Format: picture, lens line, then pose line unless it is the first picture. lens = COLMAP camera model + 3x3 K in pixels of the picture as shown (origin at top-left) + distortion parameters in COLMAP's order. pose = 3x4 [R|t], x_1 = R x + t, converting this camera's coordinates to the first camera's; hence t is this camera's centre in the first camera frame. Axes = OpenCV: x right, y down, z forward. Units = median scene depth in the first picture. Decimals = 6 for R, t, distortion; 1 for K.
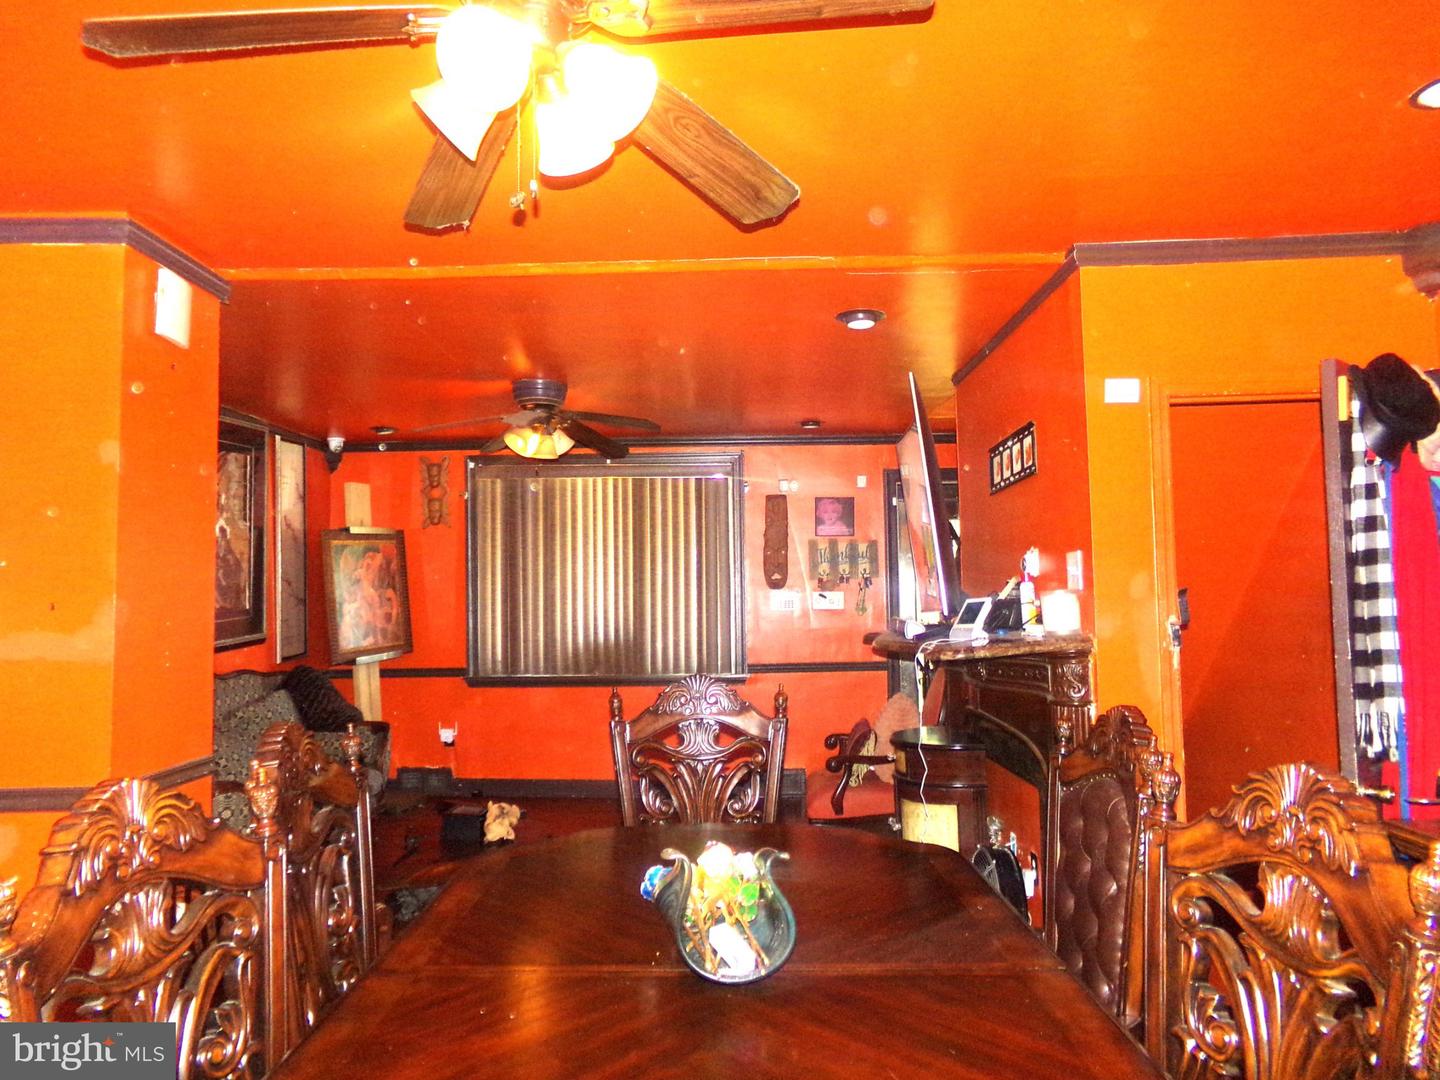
lens RADIAL K [[1001.1, 0, 701.5], [0, 1001.1, 540.6], [0, 0, 1]] dist [-0.079150, 0.105182]
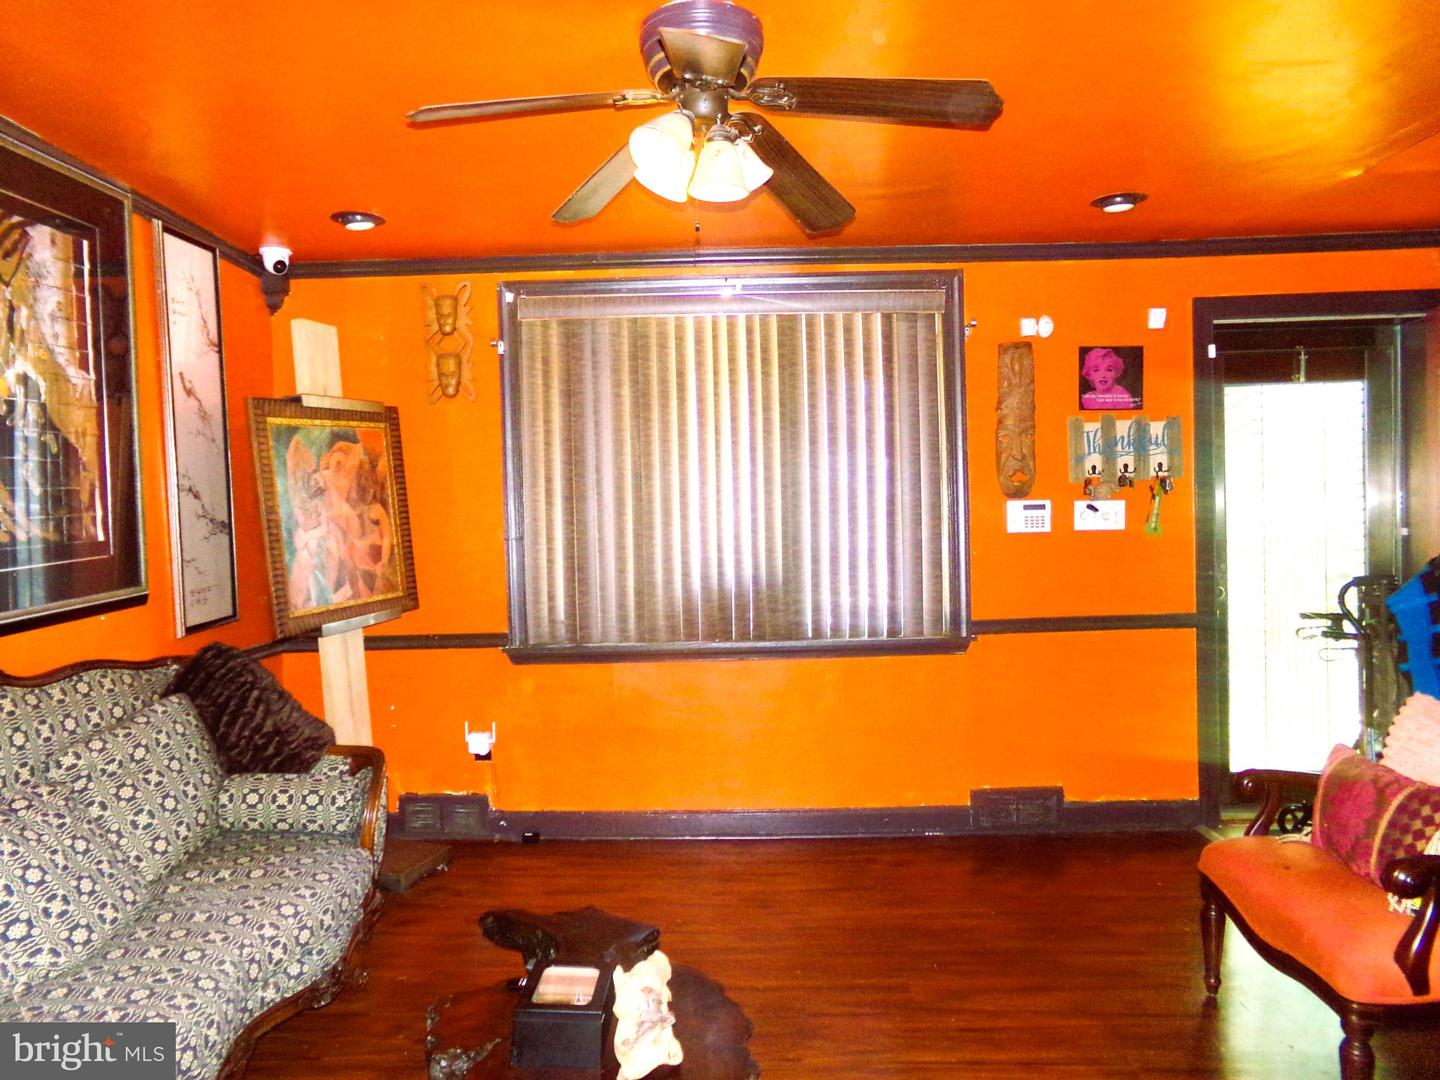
lens RADIAL K [[1001.1, 0, 701.5], [0, 1001.1, 540.6], [0, 0, 1]] dist [-0.079150, 0.105182]
pose [[0.999911, -0.012213, 0.005412, -0.120937], [0.011786, 0.997269, 0.072911, 0.028492], [-0.006288, -0.072841, 0.997324, 0.397546]]
